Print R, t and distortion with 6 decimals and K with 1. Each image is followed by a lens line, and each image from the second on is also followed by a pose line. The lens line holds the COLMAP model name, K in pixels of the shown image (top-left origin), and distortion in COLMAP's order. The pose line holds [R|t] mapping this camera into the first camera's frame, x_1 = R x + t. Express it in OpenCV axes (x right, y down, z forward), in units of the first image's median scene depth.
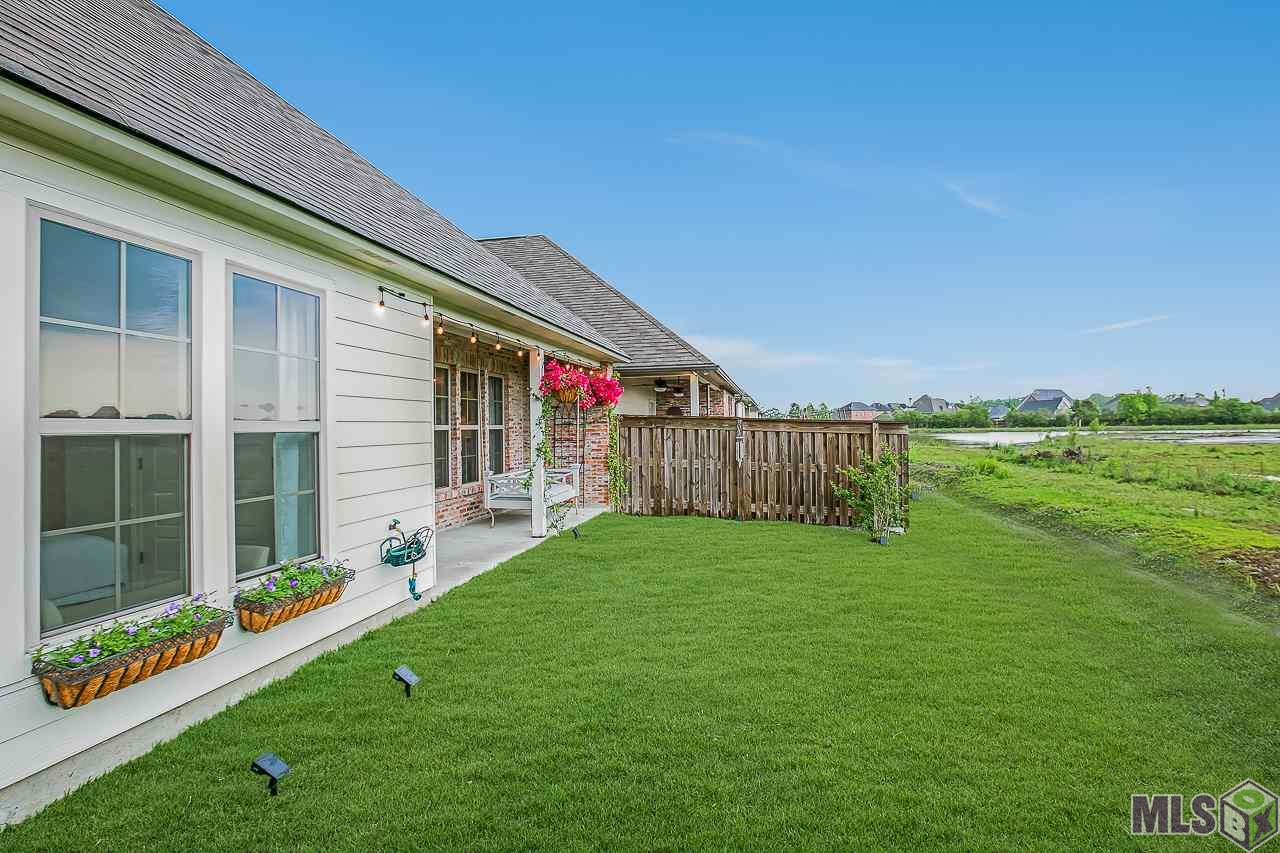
lens RADIAL K [[610.2, 0, 640.6], [0, 610.2, 428.6], [0, 0, 1]] dist [-0.029667, 0.008356]
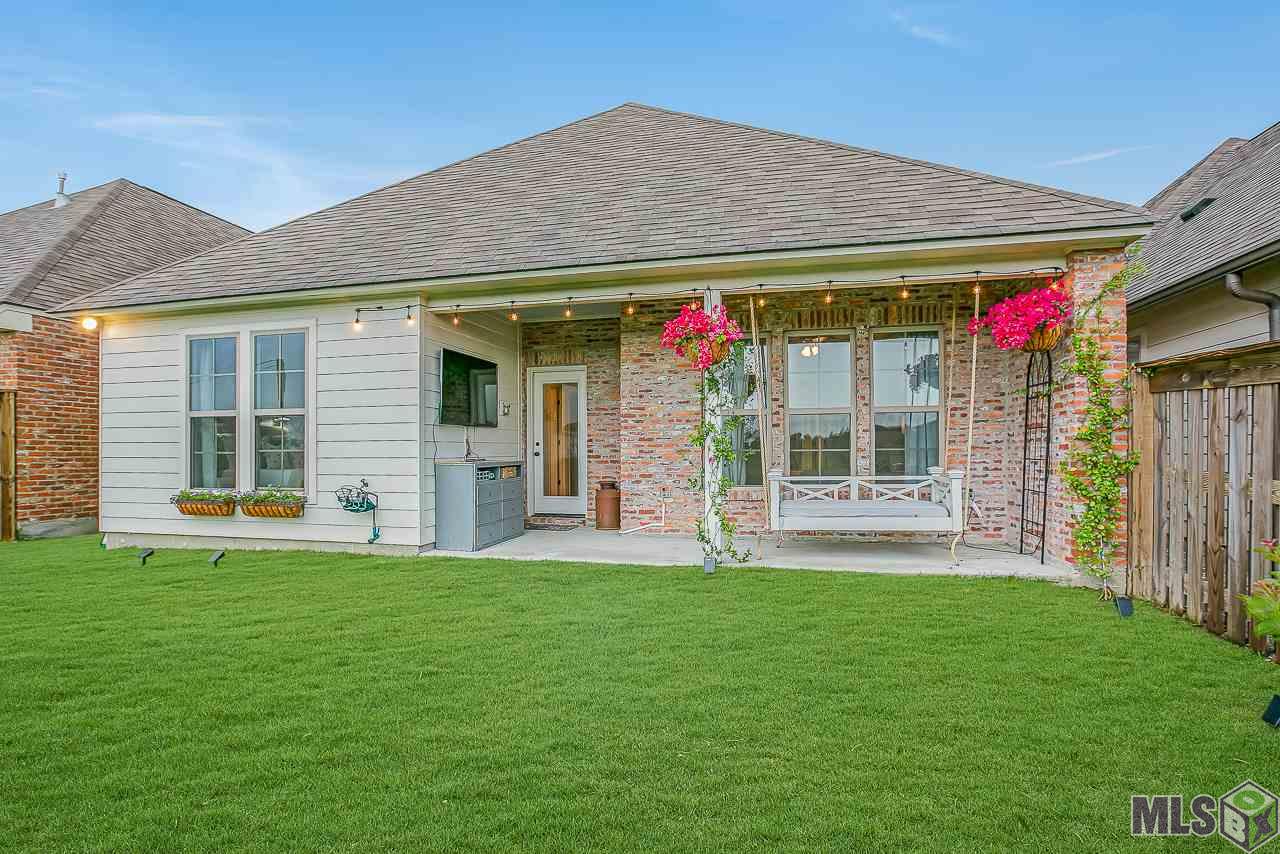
lens RADIAL K [[610.2, 0, 650.2], [0, 610.2, 446.9], [0, 0, 1]] dist [-0.029667, 0.008356]
pose [[-0.017683, 0.002819, -0.999840, 1.033630], [0.003663, 0.999989, 0.002755, 0.088240], [0.999837, -0.003614, -0.017693, 1.845990]]
